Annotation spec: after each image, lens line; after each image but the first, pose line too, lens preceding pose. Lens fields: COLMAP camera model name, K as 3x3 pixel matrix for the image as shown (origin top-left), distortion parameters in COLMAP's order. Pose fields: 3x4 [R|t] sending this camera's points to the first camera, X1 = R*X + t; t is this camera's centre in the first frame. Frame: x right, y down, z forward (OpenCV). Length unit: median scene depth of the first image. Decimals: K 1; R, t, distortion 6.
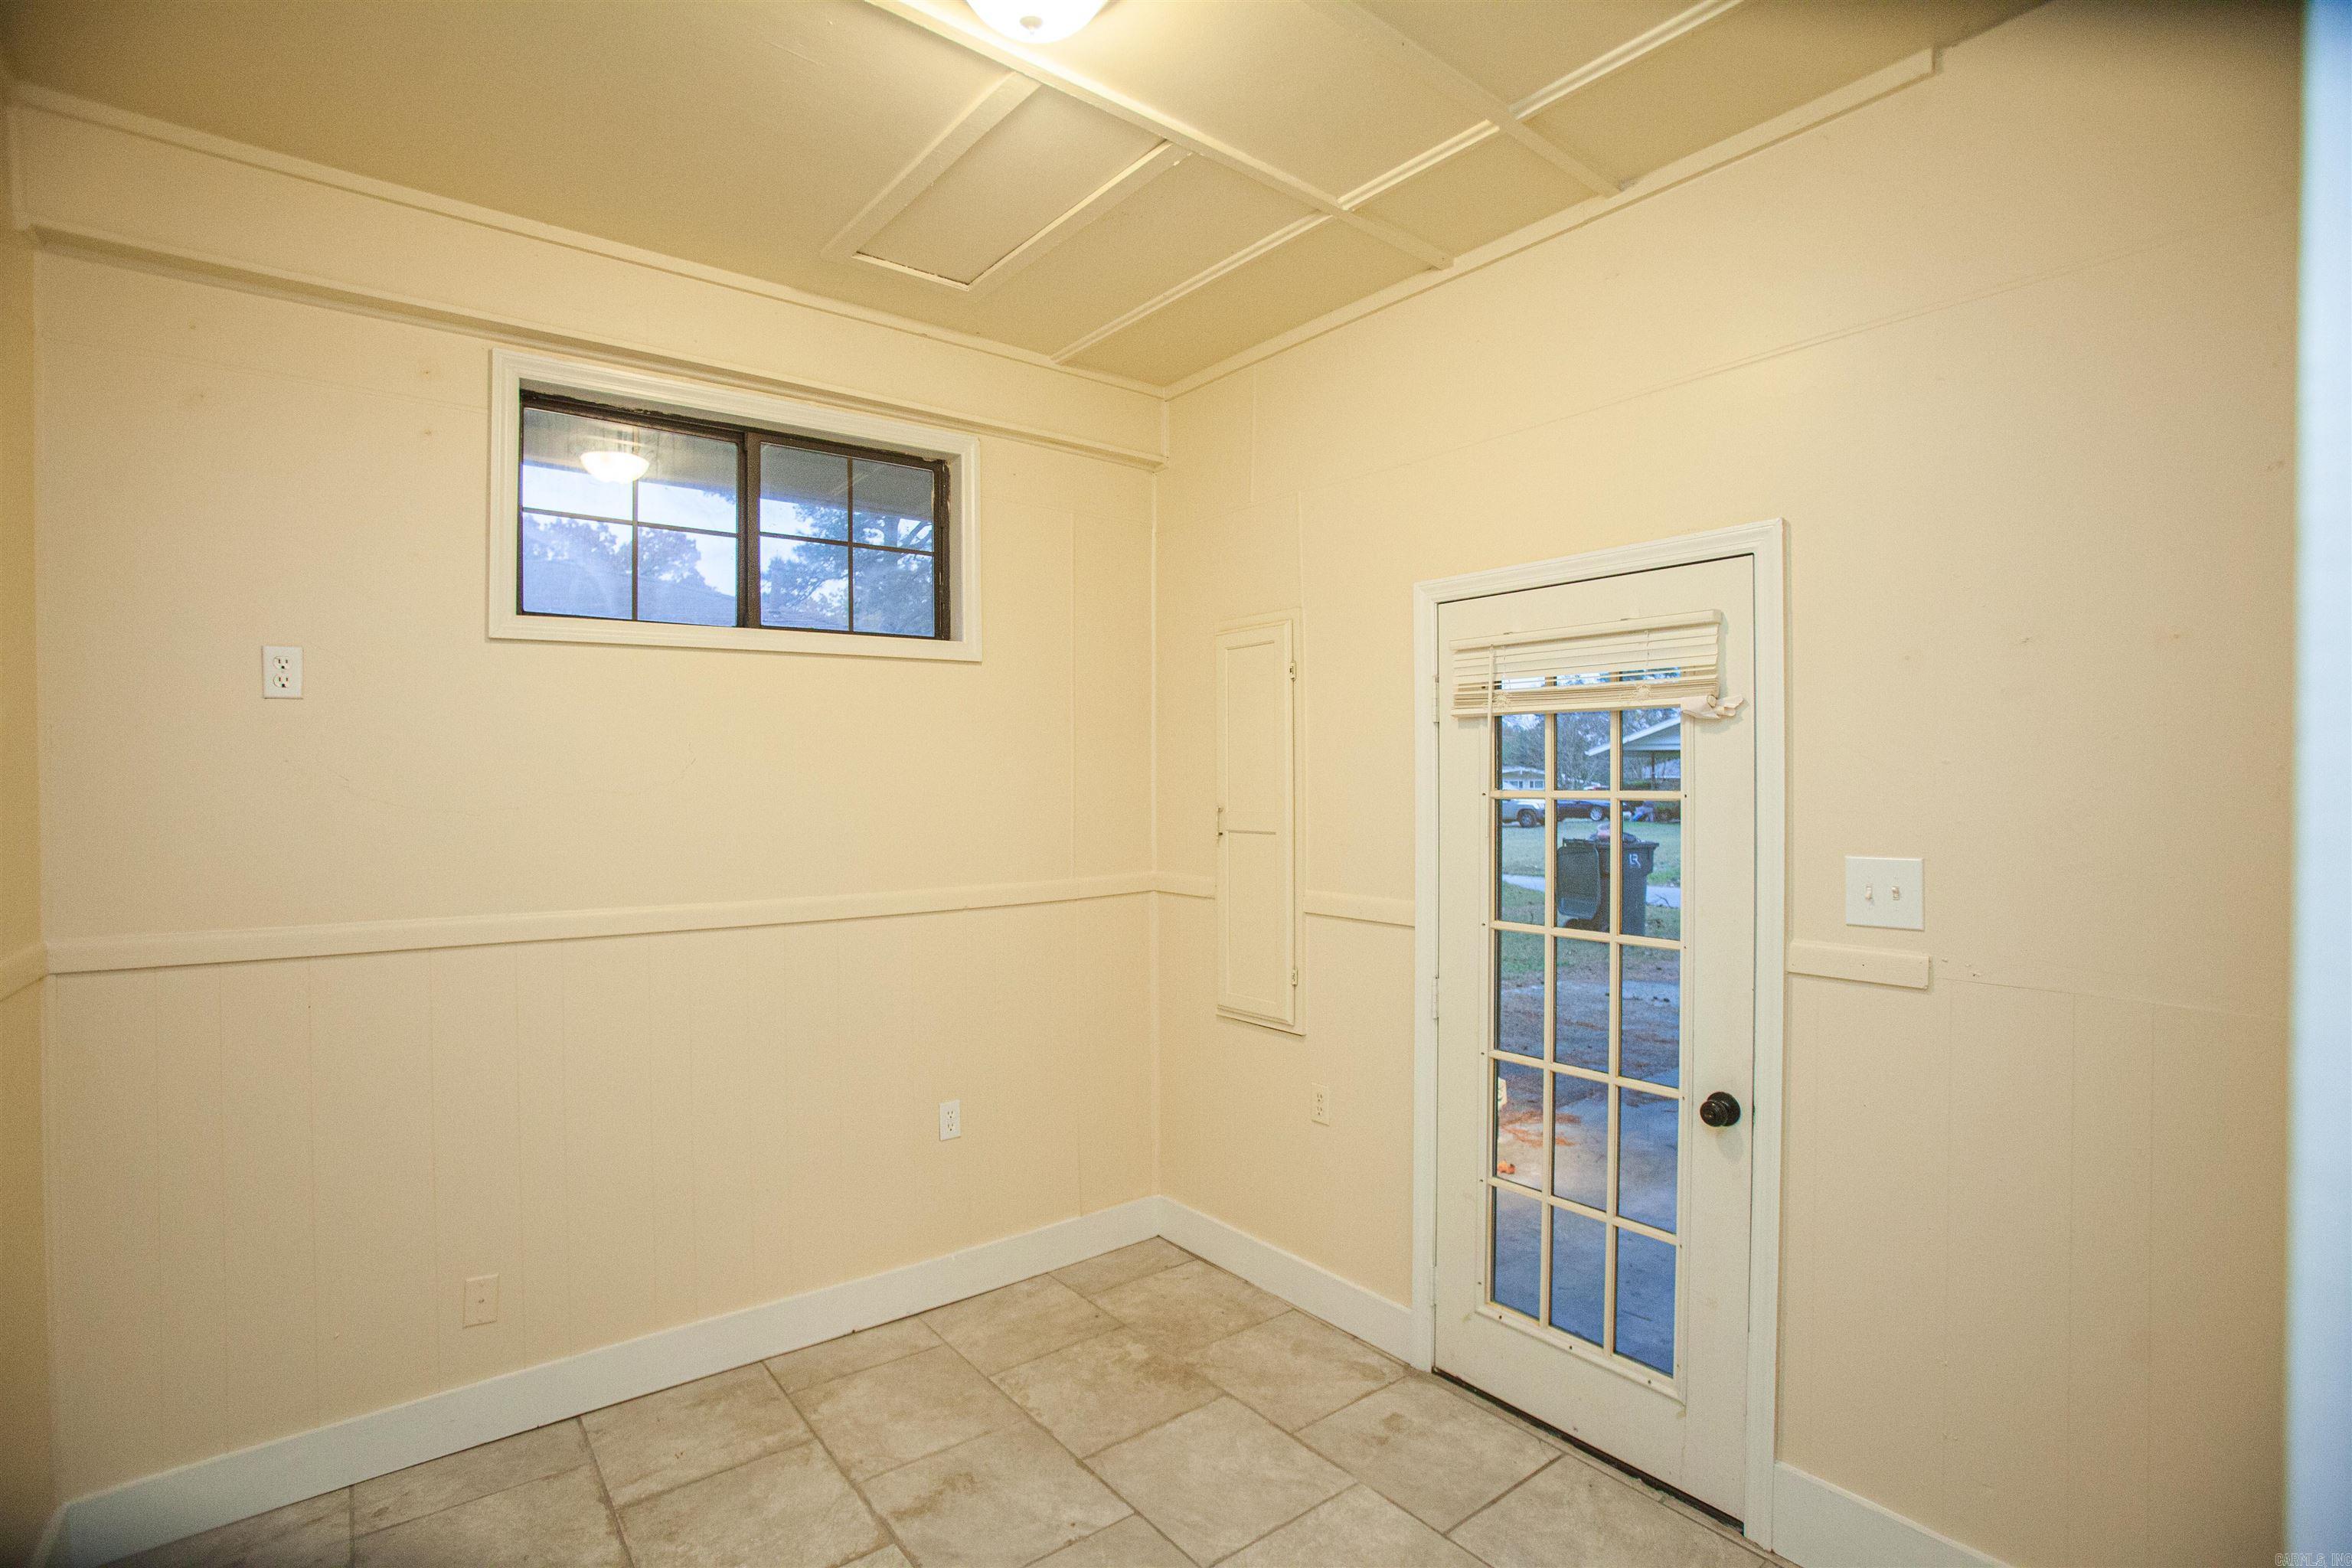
lens RADIAL K [[1087.9, 0, 1181.4], [0, 1087.9, 774.0], [0, 0, 1]] dist [-0.066508, 0.023576]
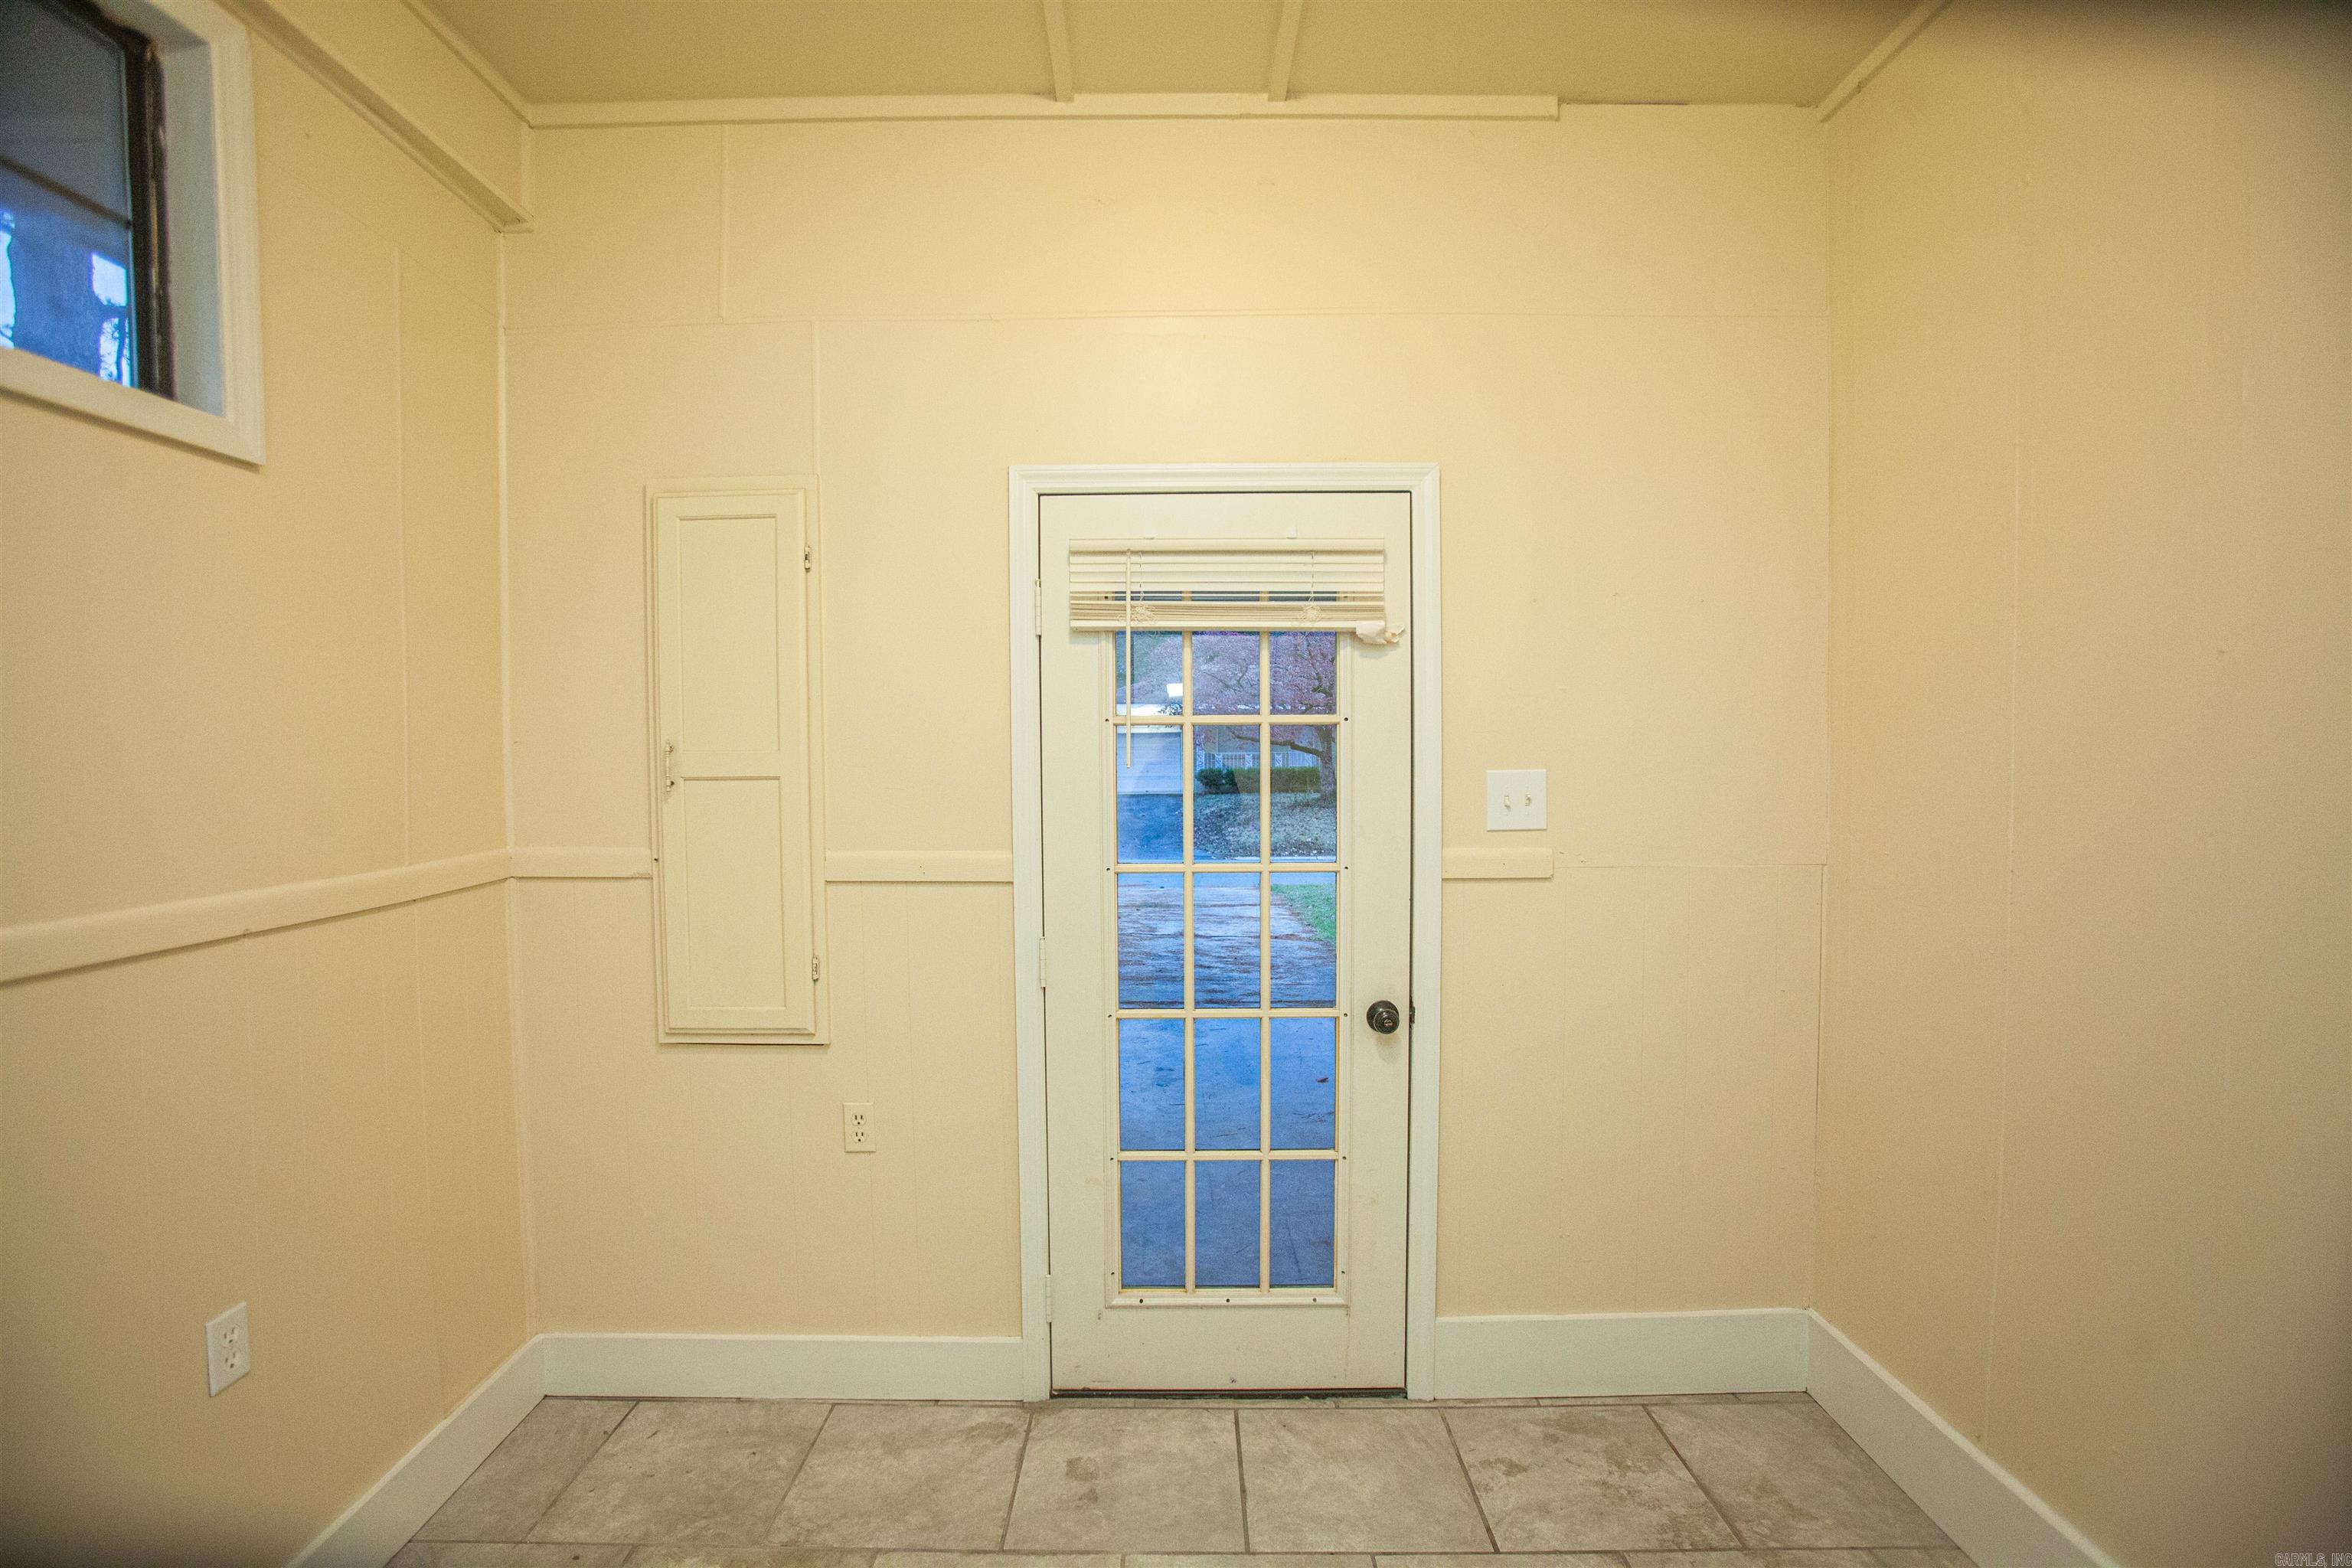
lens RADIAL K [[1087.9, 0, 1174.4], [0, 1087.9, 770.5], [0, 0, 1]] dist [-0.066508, 0.023576]
pose [[0.626895, -0.017391, 0.778909, -0.379533], [-0.001603, 0.999720, 0.023611, 0.039073], [-0.779102, -0.016050, 0.626692, 0.413140]]
